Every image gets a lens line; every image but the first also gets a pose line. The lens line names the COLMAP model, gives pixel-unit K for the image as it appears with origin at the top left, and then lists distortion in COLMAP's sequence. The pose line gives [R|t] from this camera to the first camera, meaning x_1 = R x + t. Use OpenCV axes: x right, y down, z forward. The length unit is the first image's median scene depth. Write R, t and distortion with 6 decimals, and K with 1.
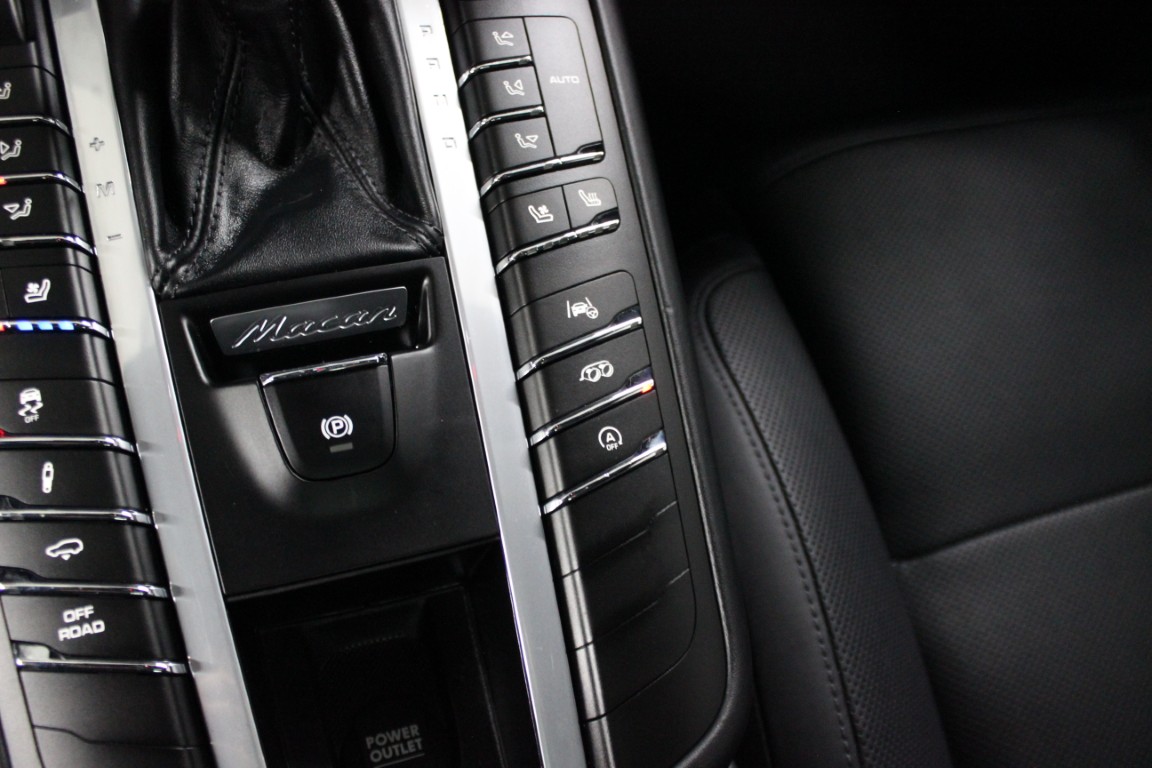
lens RADIAL K [[1117.4, 0, 576.0], [0, 1117.4, 384.0], [0, 0, 1]] dist [-0.157798, 0.183477]
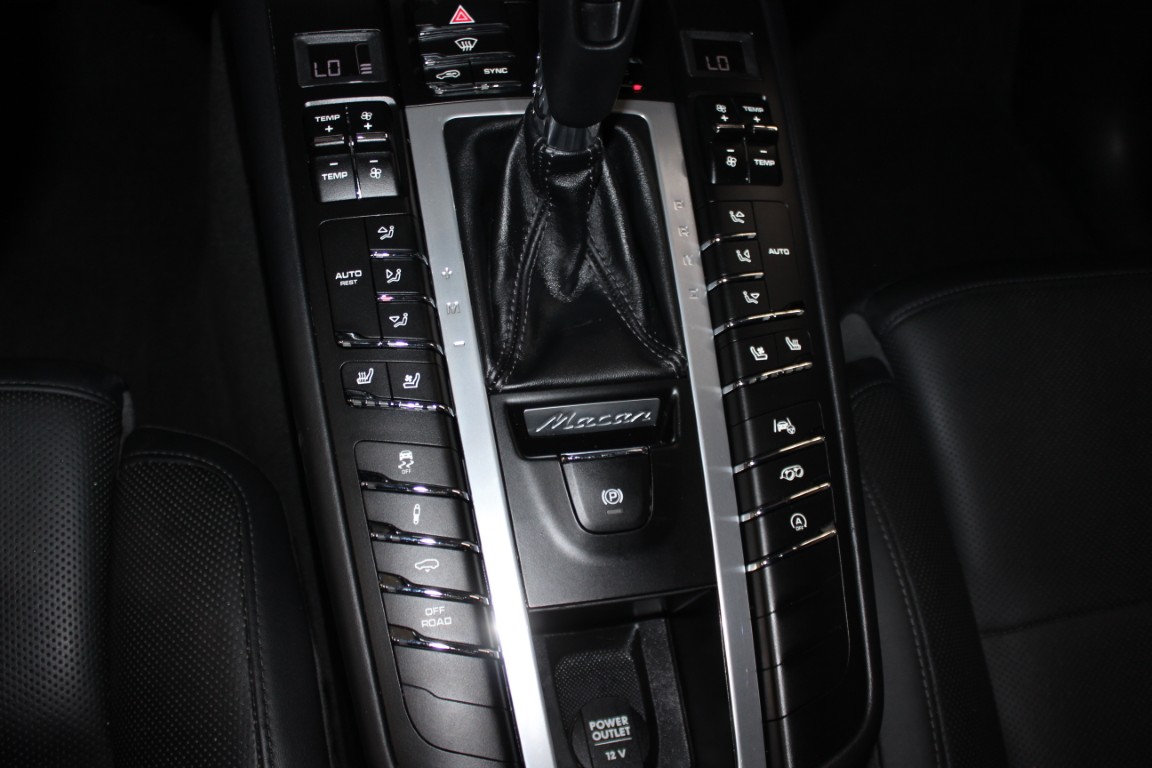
lens RADIAL K [[1117.4, 0, 576.0], [0, 1117.4, 384.0], [0, 0, 1]] dist [-0.157798, 0.183477]
pose [[0.993651, 0.096069, -0.058555, -0.171767], [-0.098094, 0.994638, -0.032758, -0.047811], [0.055094, 0.038294, 0.997747, -0.384383]]
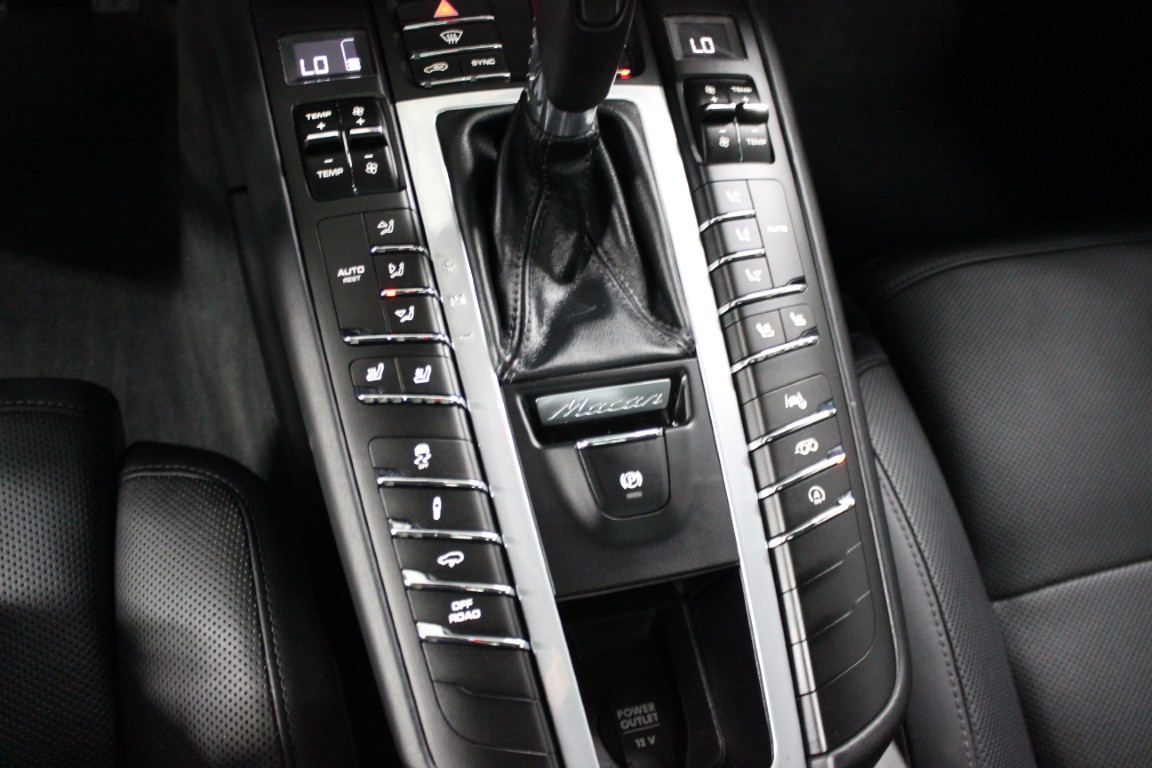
lens RADIAL K [[1117.4, 0, 576.0], [0, 1117.4, 384.0], [0, 0, 1]] dist [-0.157798, 0.183477]
pose [[0.998920, 0.040672, -0.022479, -0.231441], [-0.041628, 0.998172, -0.043826, -0.016238], [0.020656, 0.044714, 0.998786, -0.375946]]
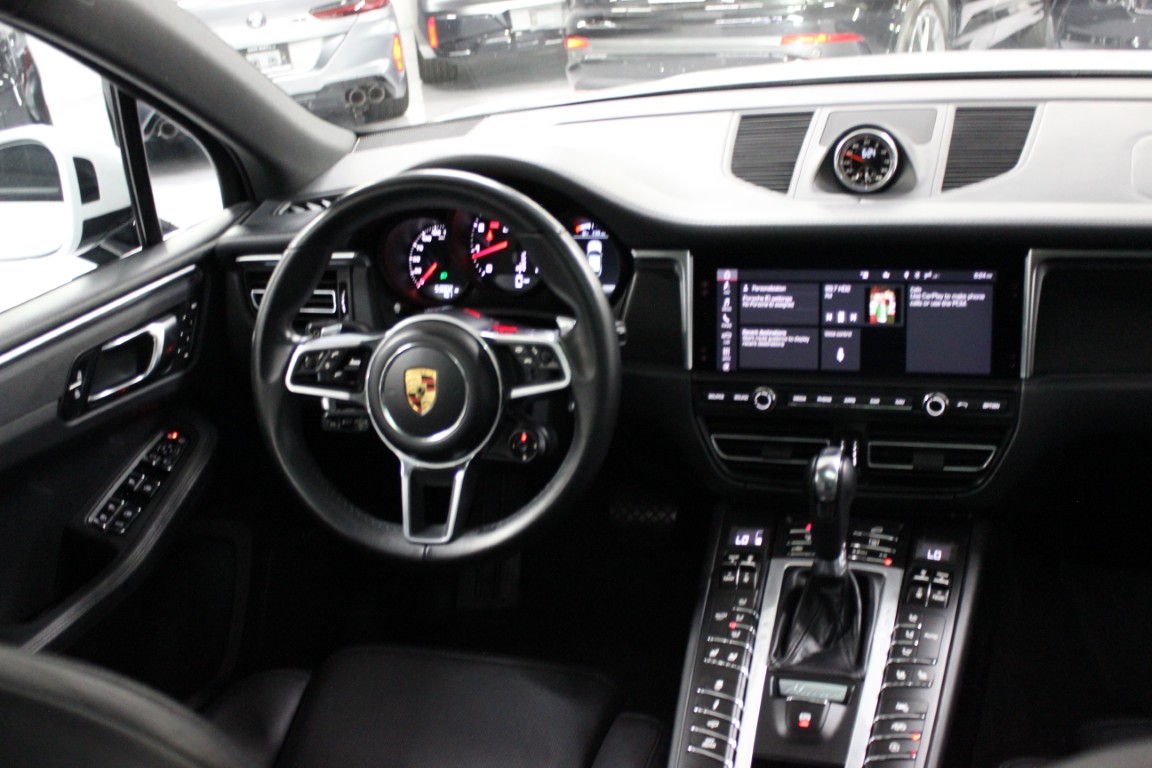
lens RADIAL K [[1186.4, 0, 576.0], [0, 1186.4, 384.0], [0, 0, 1]] dist [-0.129339, 0.159308]
pose [[0.776931, 0.027850, -0.628970, 1.137577], [-0.382272, 0.814654, -0.436127, 0.827395], [0.500246, 0.579278, 0.643576, -1.678450]]
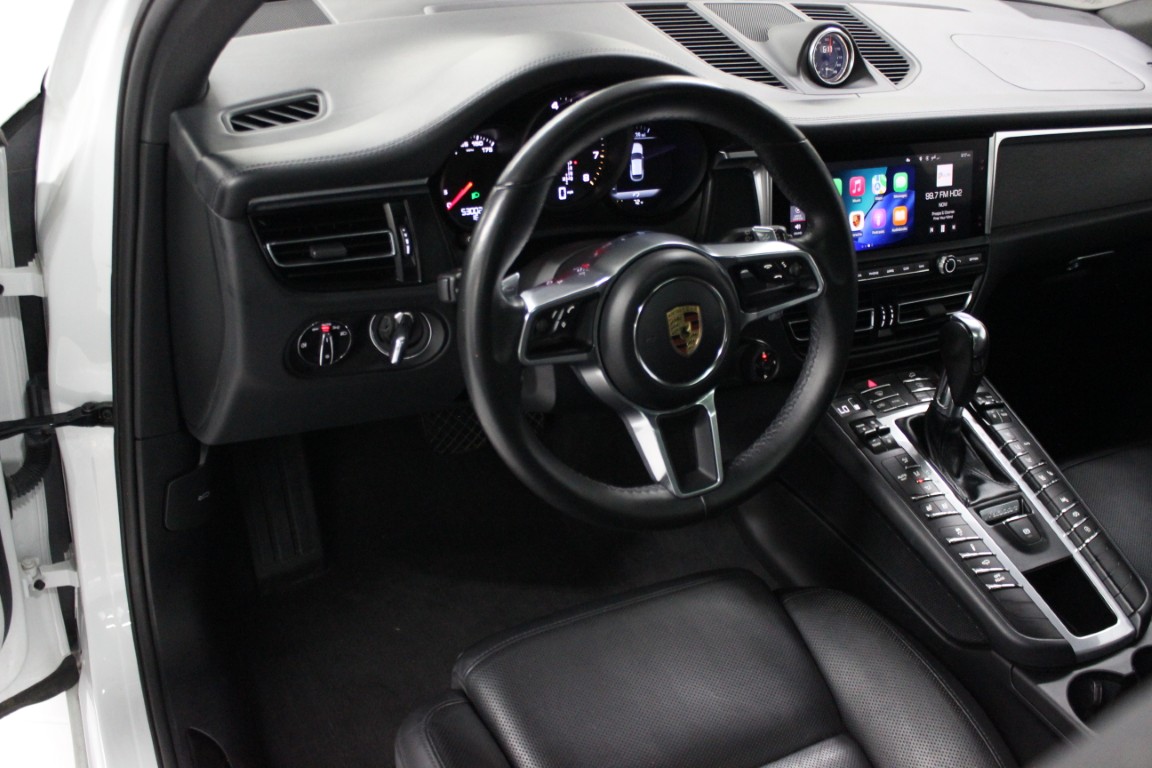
lens RADIAL K [[1082.0, 0, 581.2], [0, 1082.0, 385.6], [0, 0, 1]] dist [-0.172632, 0.135372]
pose [[0.987925, -0.112661, 0.106360, -1.801266], [0.146613, 0.901748, -0.406639, 0.728417], [-0.050097, 0.417322, 0.907377, -2.089956]]
